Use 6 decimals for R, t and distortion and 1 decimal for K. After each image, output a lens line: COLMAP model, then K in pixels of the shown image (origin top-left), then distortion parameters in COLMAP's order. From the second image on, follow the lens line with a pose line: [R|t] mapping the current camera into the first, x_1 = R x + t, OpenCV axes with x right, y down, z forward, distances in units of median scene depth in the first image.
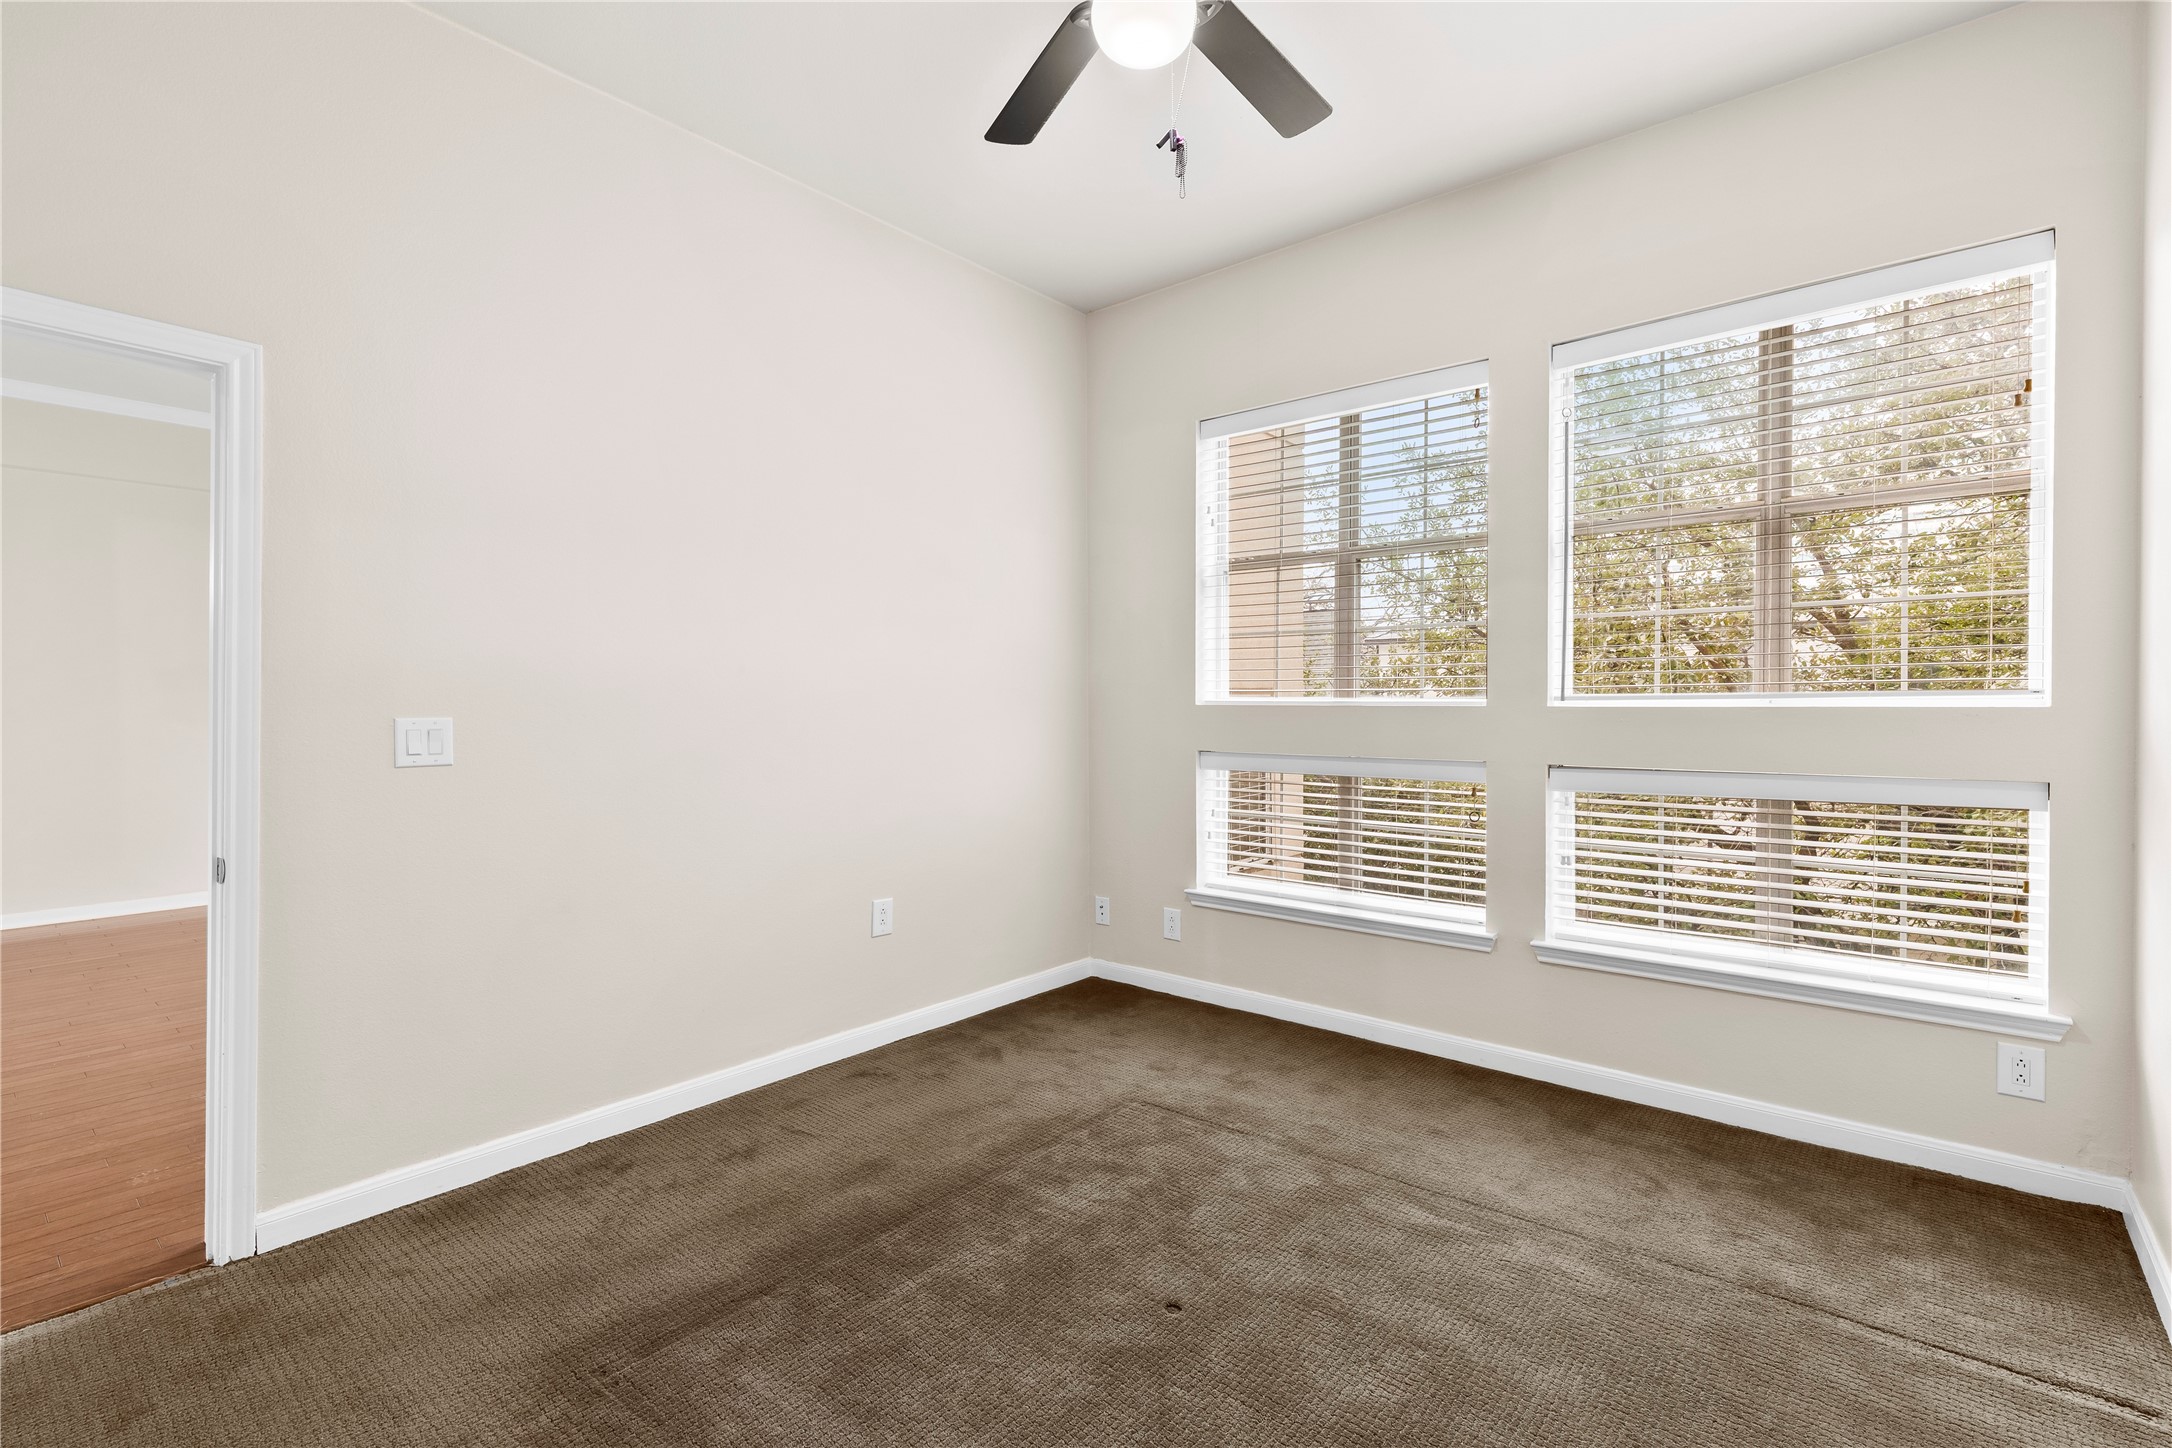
lens RADIAL K [[990.5, 0, 1102.5], [0, 990.5, 718.3], [0, 0, 1]] dist [0.015719, -0.003374]
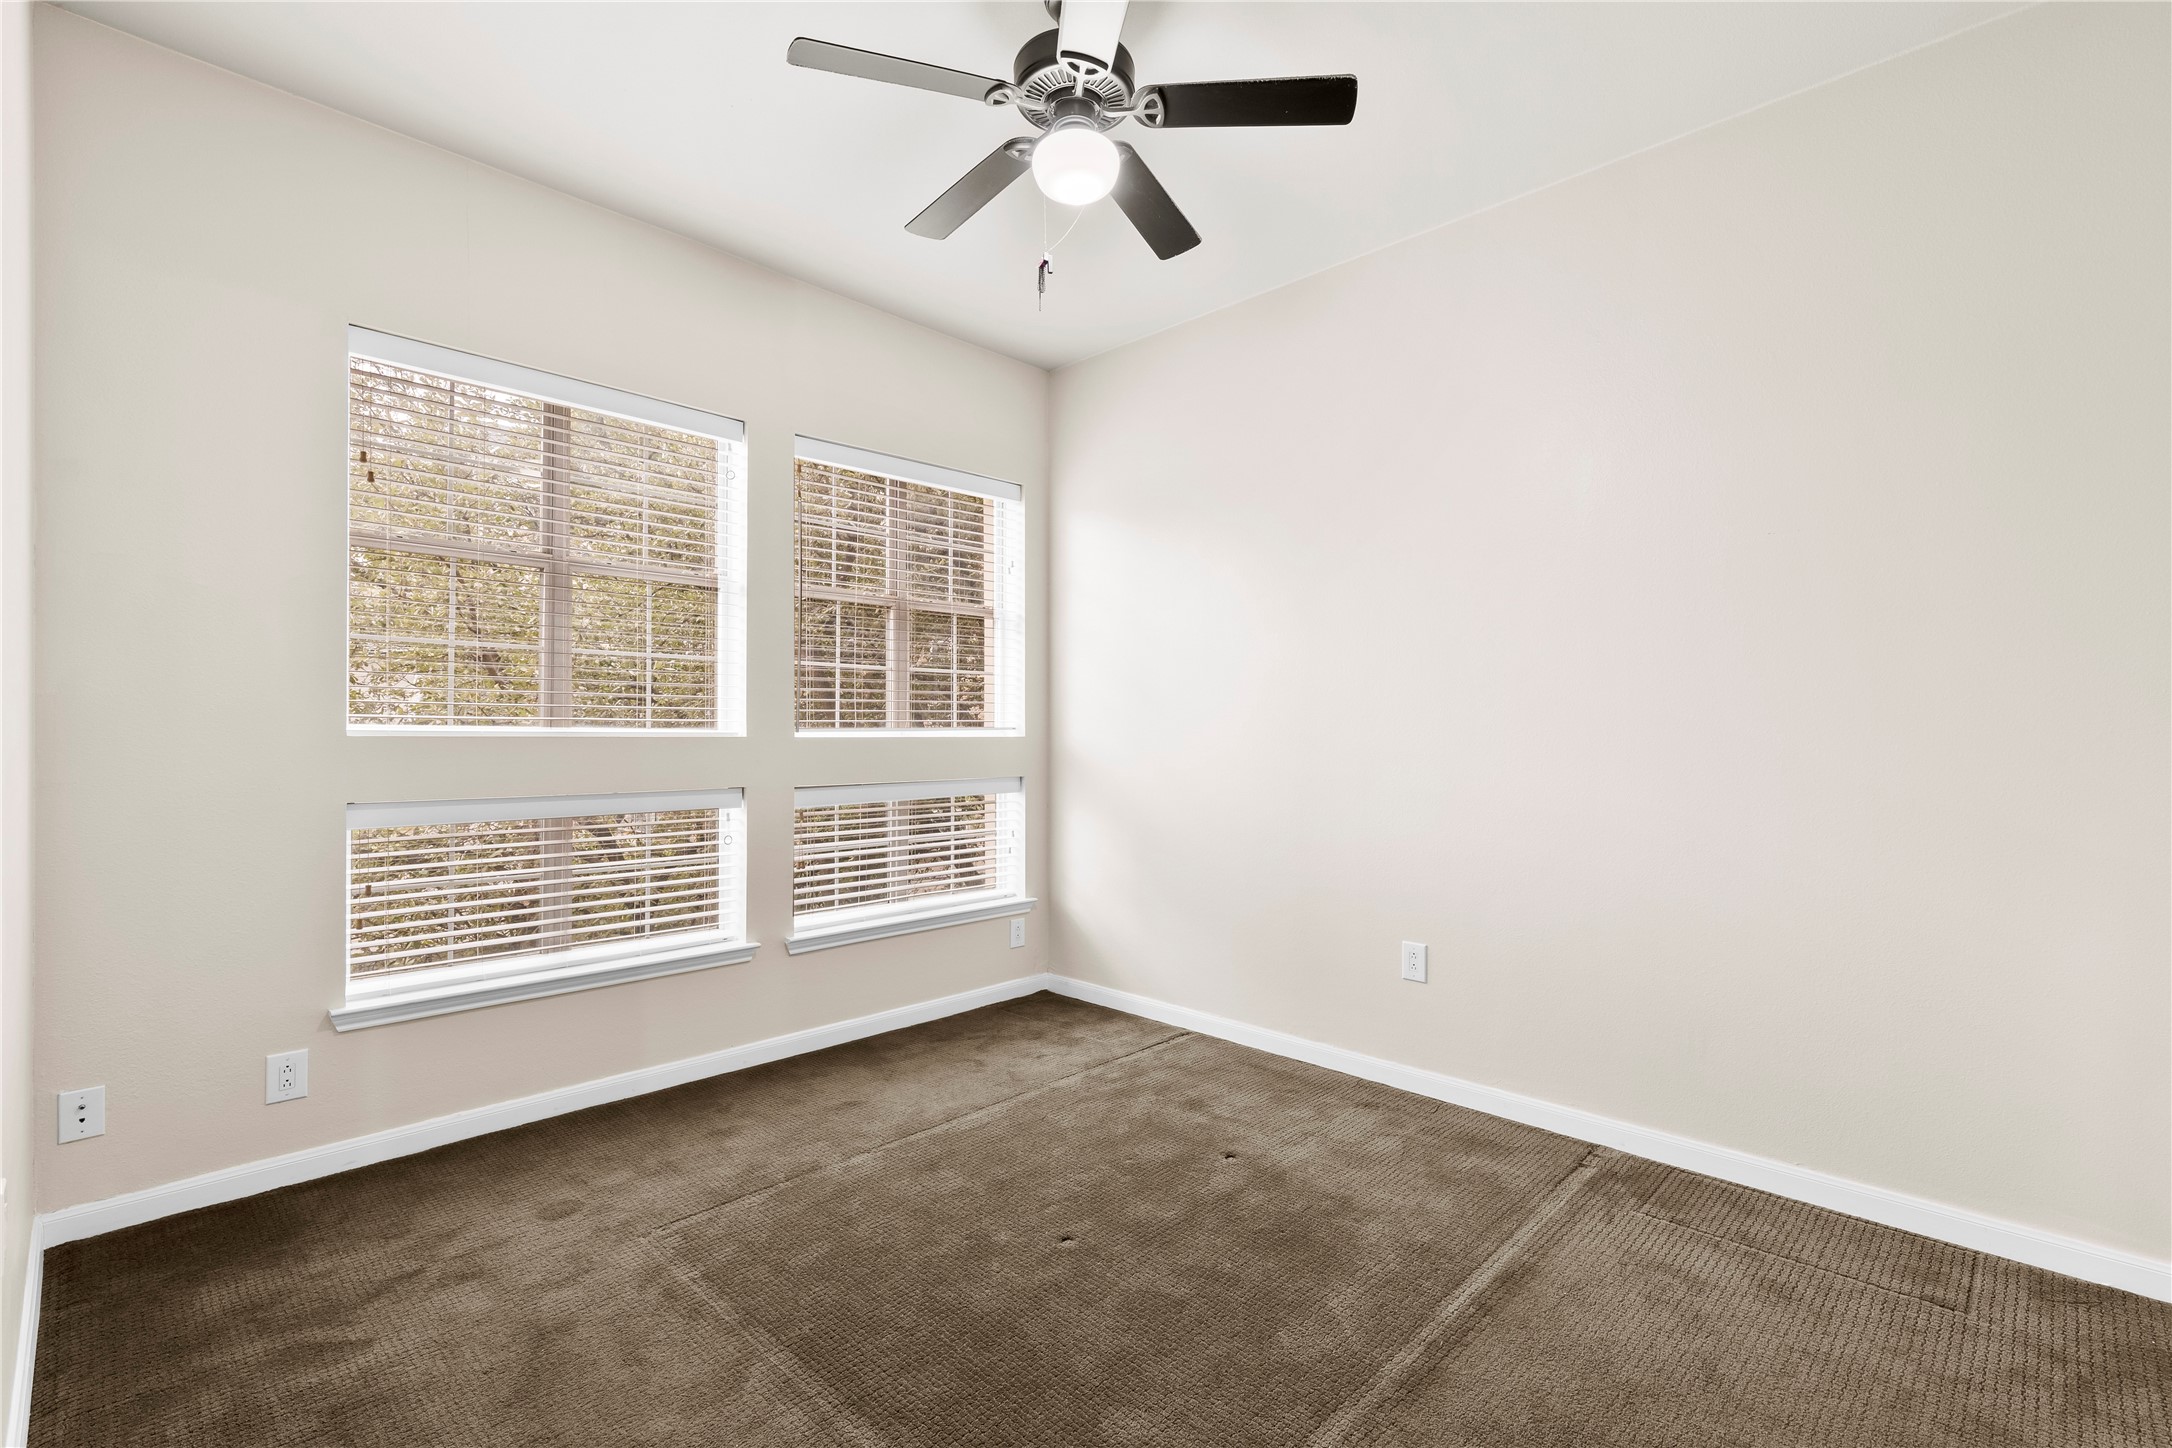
lens RADIAL K [[990.5, 0, 1096.8], [0, 990.5, 732.4], [0, 0, 1]] dist [0.015719, -0.003374]
pose [[0.075238, 0.001340, 0.997165, -0.780931], [0.010620, 0.999941, -0.002145, -0.013175], [-0.997109, 0.010751, 0.075219, 0.607309]]
